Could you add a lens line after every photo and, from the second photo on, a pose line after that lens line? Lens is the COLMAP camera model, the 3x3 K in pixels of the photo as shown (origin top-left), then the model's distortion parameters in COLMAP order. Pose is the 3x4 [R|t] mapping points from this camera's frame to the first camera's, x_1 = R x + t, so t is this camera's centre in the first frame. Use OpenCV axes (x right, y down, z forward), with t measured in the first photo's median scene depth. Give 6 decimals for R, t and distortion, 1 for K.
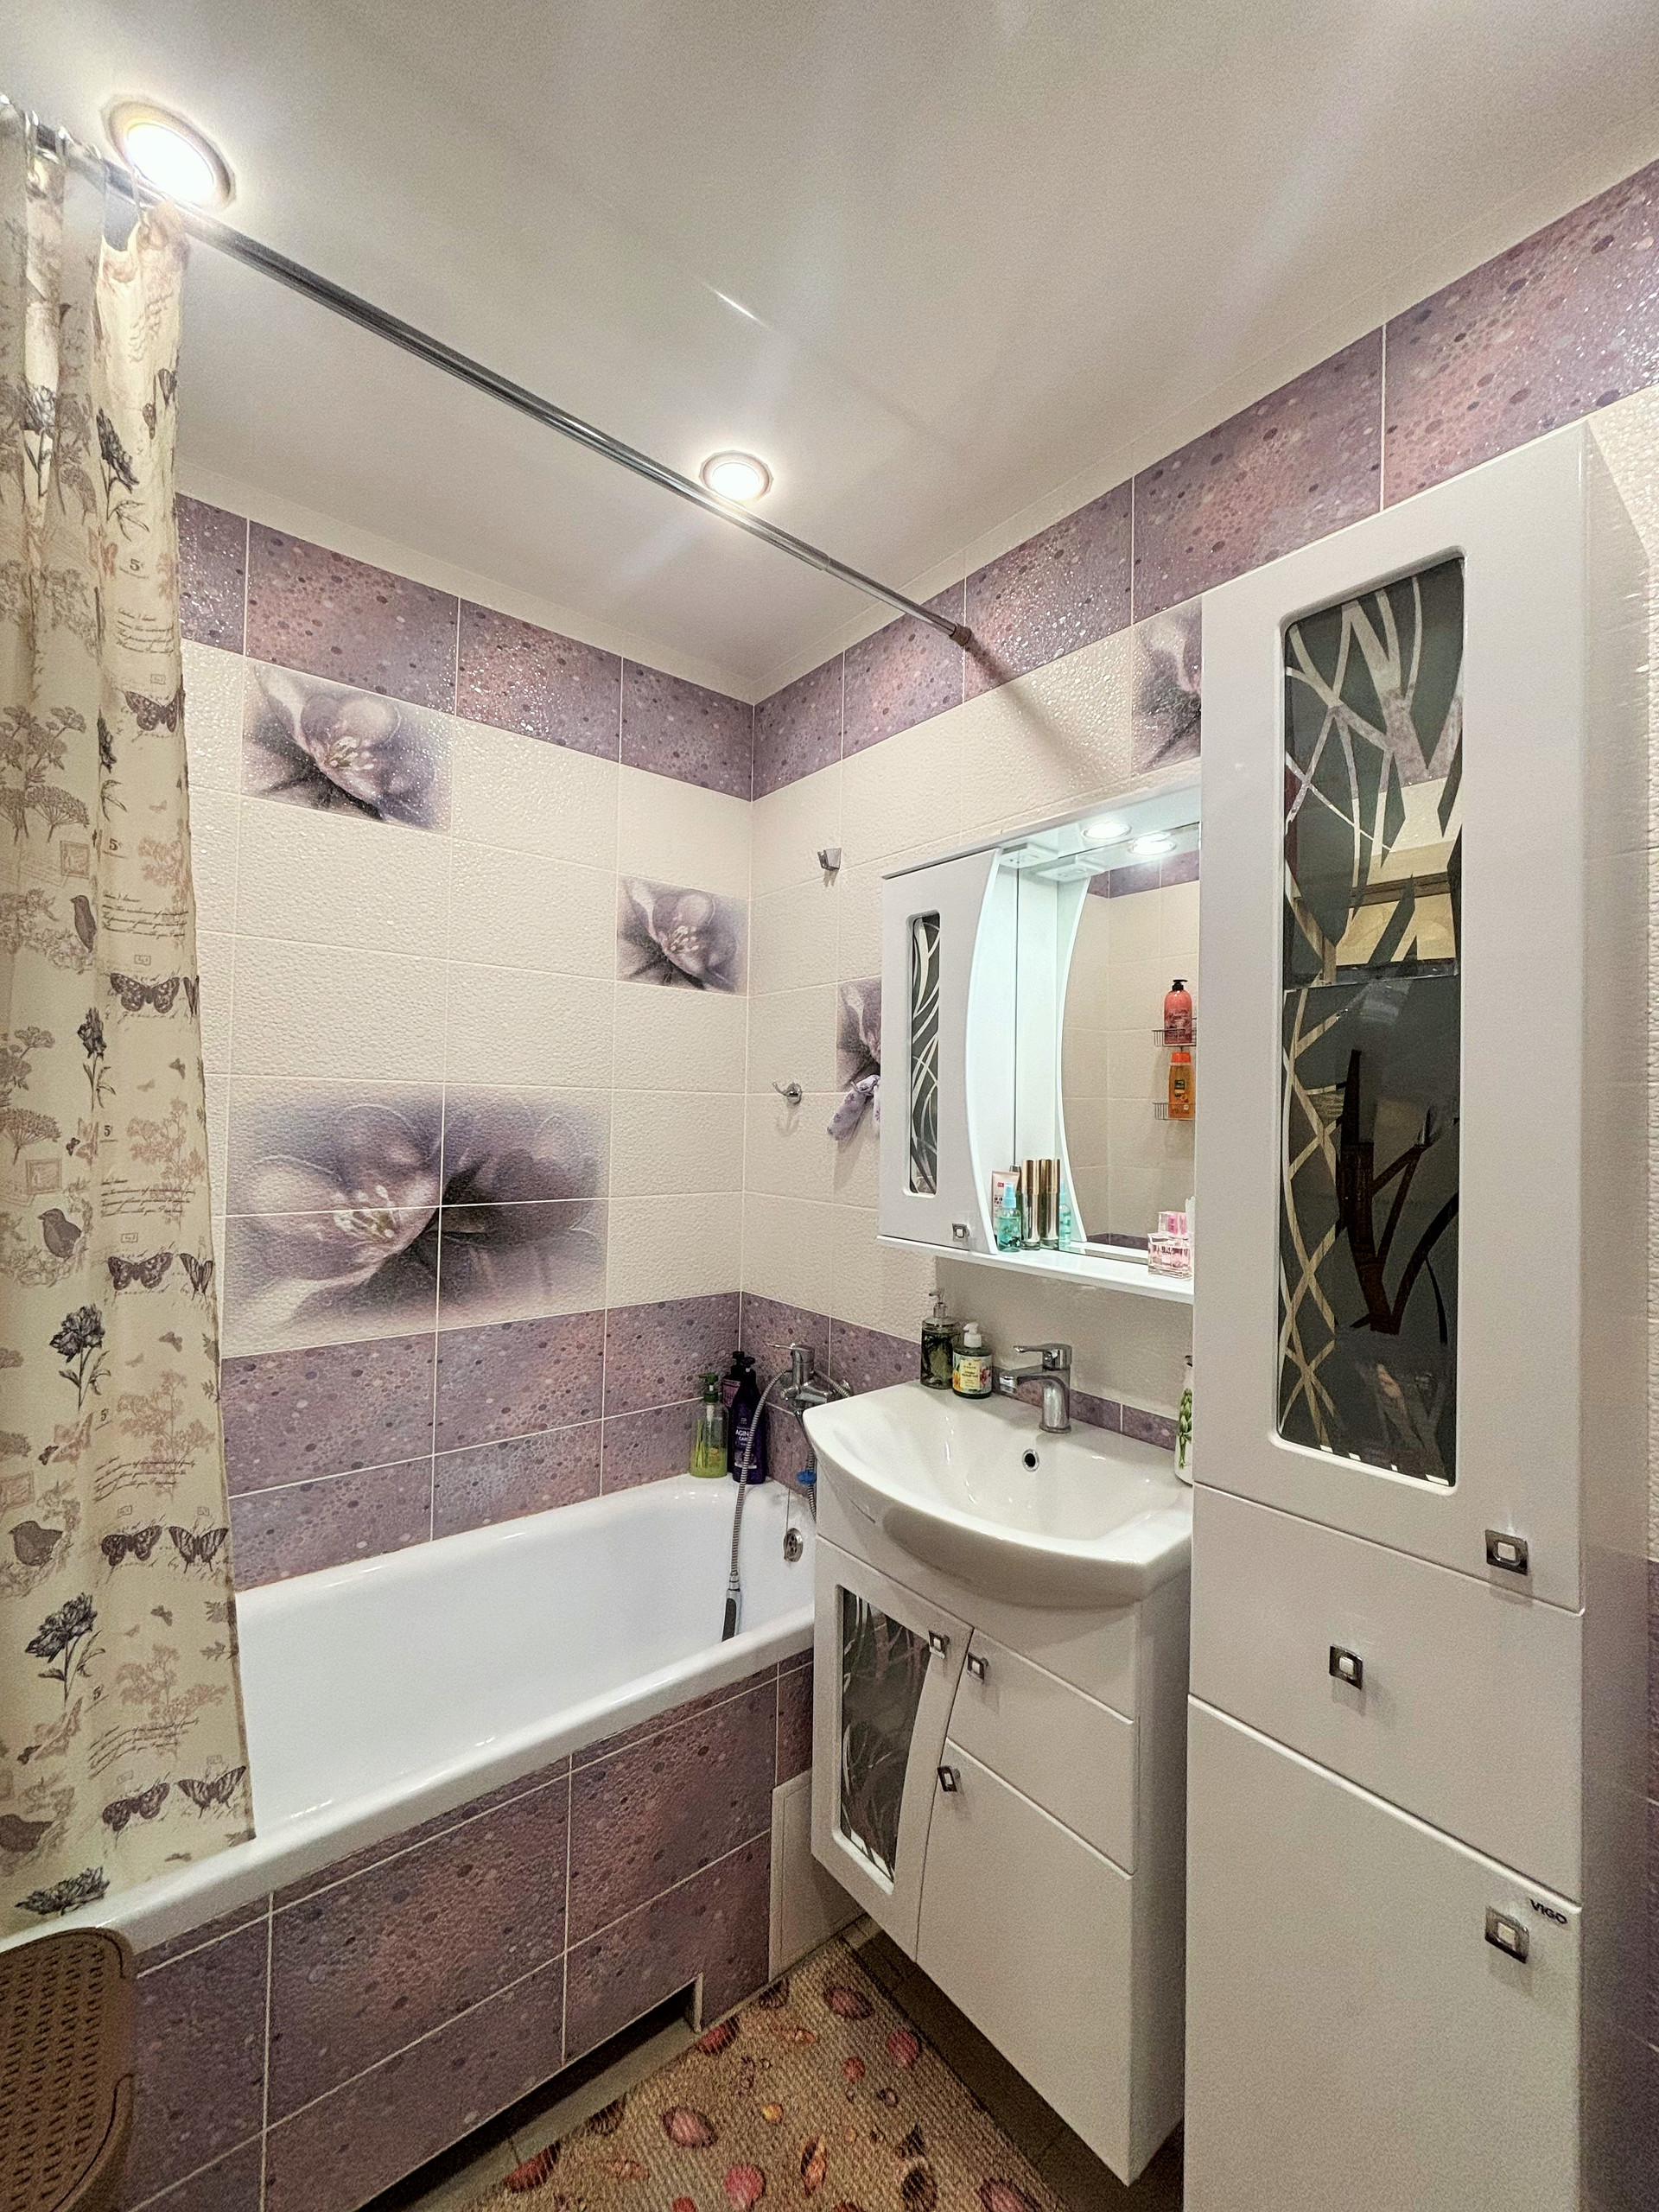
lens RADIAL K [[896.4, 0, 814.8], [0, 896.4, 1092.6], [0, 0, 1]] dist [0.001090, -0.000554]
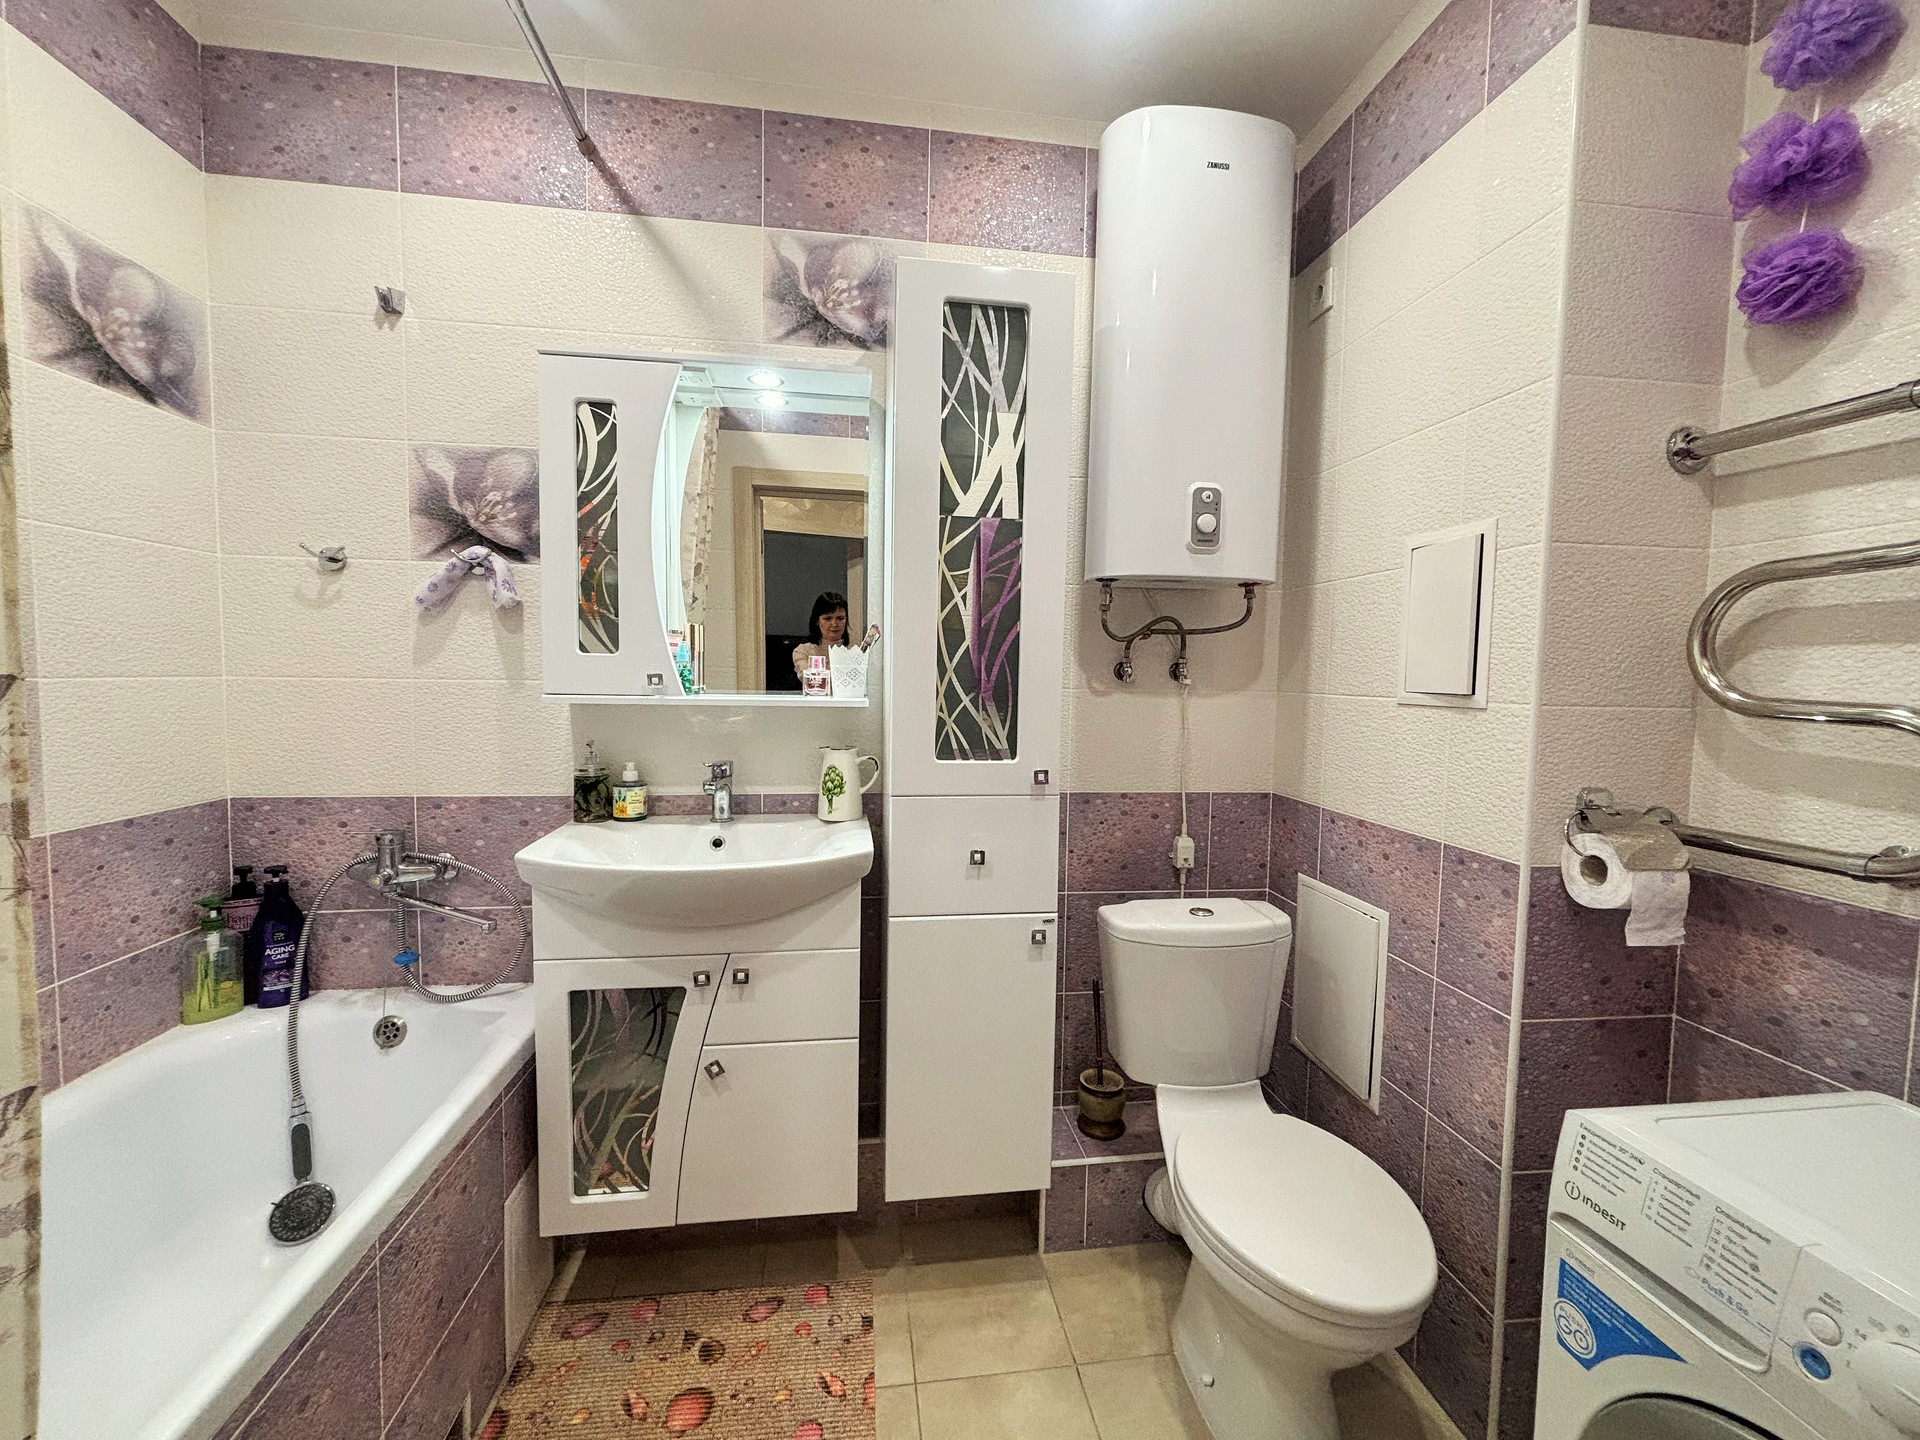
lens RADIAL K [[778.1, 0, 960.0], [0, 778.1, 720.0], [0, 0, 1]] dist [0.001090, -0.000554]
pose [[0.504266, -0.060895, 0.861399, -0.532405], [-0.029215, 0.995737, 0.087494, 0.103452], [-0.863054, -0.069286, 0.500337, 0.102970]]
